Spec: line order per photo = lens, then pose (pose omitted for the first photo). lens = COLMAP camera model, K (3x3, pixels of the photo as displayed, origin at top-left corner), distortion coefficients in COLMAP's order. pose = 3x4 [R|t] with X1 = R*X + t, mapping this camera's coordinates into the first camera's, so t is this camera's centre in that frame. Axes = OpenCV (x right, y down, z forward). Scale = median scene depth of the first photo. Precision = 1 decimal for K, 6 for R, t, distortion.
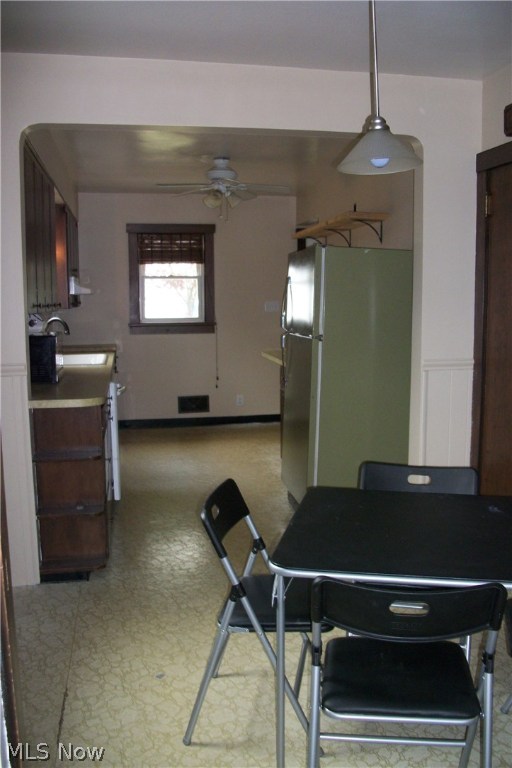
lens RADIAL K [[737.0, 0, 256.0], [0, 737.0, 384.0], [0, 0, 1]] dist [-0.128313, 0.050991]
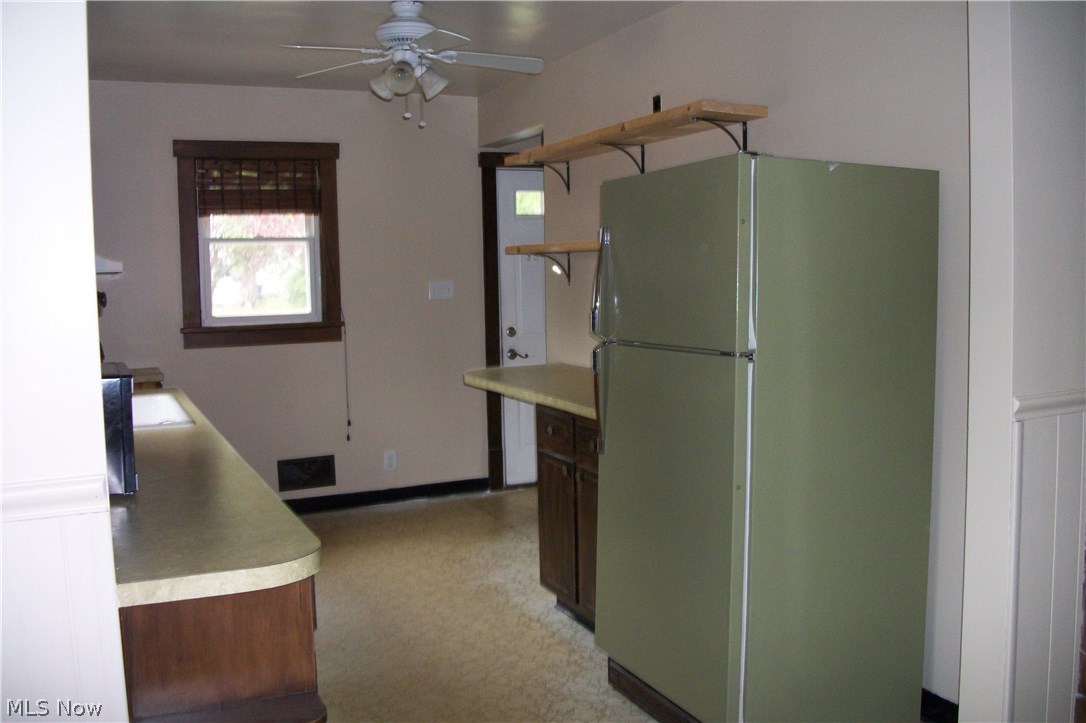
lens RADIAL K [[1042.2, 0, 549.0], [0, 1042.2, 345.4], [0, 0, 1]] dist [-0.128313, 0.050991]
pose [[0.967399, -0.033396, 0.251045, -0.102439], [0.046016, 0.997946, -0.044567, -0.024560], [-0.249041, 0.054666, 0.966949, 0.219063]]
